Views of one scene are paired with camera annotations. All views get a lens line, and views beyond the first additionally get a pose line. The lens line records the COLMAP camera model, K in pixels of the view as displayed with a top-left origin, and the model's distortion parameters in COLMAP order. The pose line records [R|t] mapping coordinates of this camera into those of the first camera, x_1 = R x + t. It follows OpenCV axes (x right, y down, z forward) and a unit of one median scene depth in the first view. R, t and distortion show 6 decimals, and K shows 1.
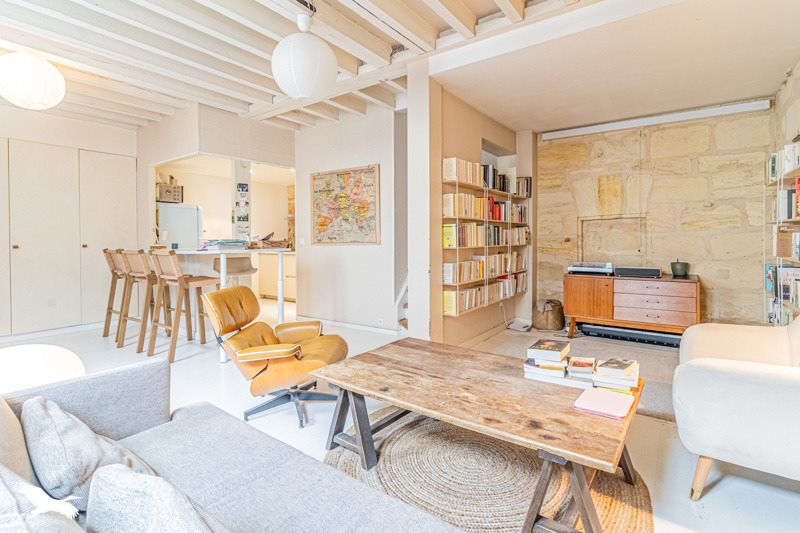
lens RADIAL K [[399.2, 0, 383.8], [0, 399.2, 243.3], [0, 0, 1]] dist [0.002064, -0.000025]
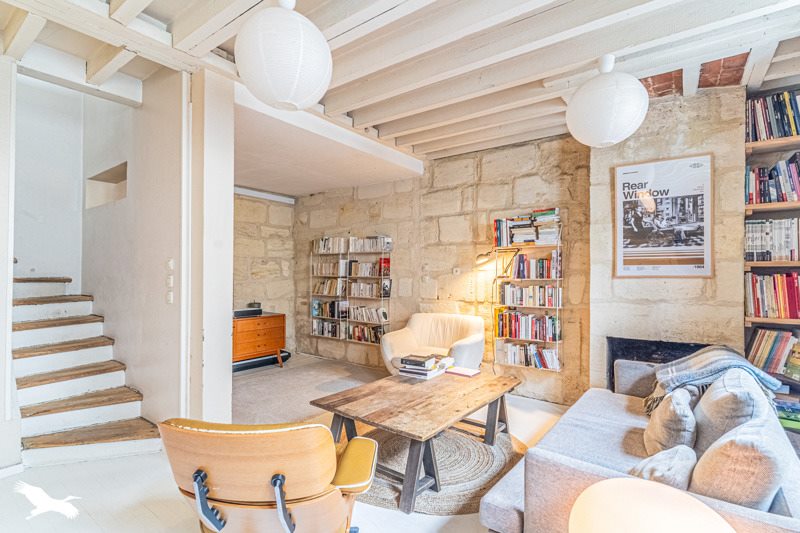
lens RADIAL K [[399.2, 0, 399.5], [0, 399.2, 267.9], [0, 0, 1]] dist [0.002064, -0.000025]
pose [[-0.026635, 0.016248, 0.999513, -0.605130], [0.006713, 0.999848, -0.016075, -0.043745], [-0.999623, 0.006282, -0.026740, 0.550074]]
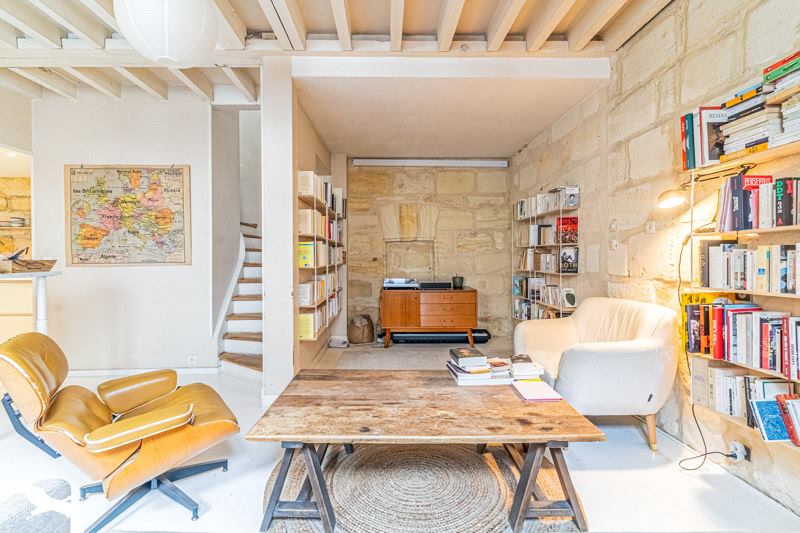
lens RADIAL K [[399.2, 0, 392.0], [0, 399.2, 262.2], [0, 0, 1]] dist [0.002064, -0.000025]
pose [[0.783580, -0.004058, 0.621278, -0.219775], [0.006067, 0.999981, -0.001121, 0.001175], [-0.621261, 0.004648, 0.783590, 0.125638]]
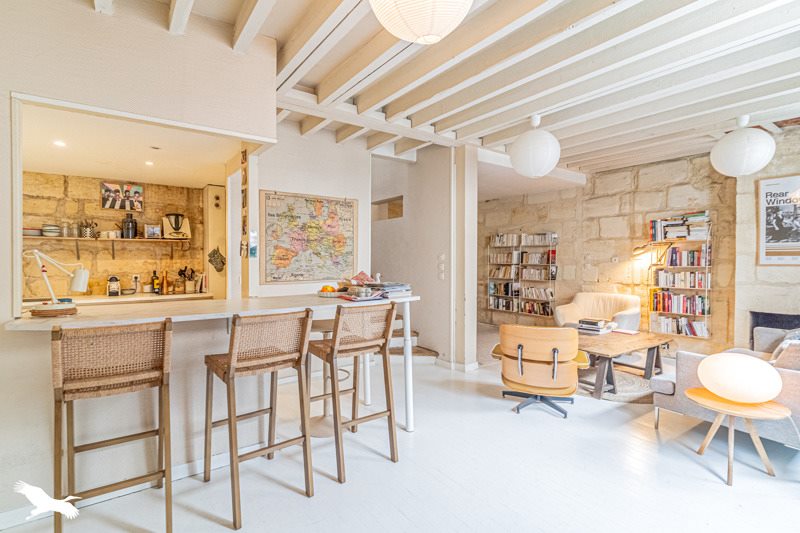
lens RADIAL K [[399.2, 0, 401.6], [0, 399.2, 263.4], [0, 0, 1]] dist [0.002064, -0.000025]
pose [[0.268213, -0.004040, 0.963351, -1.066790], [0.005453, 0.999982, 0.002676, -0.047906], [-0.963344, 0.004535, 0.268230, 0.710620]]
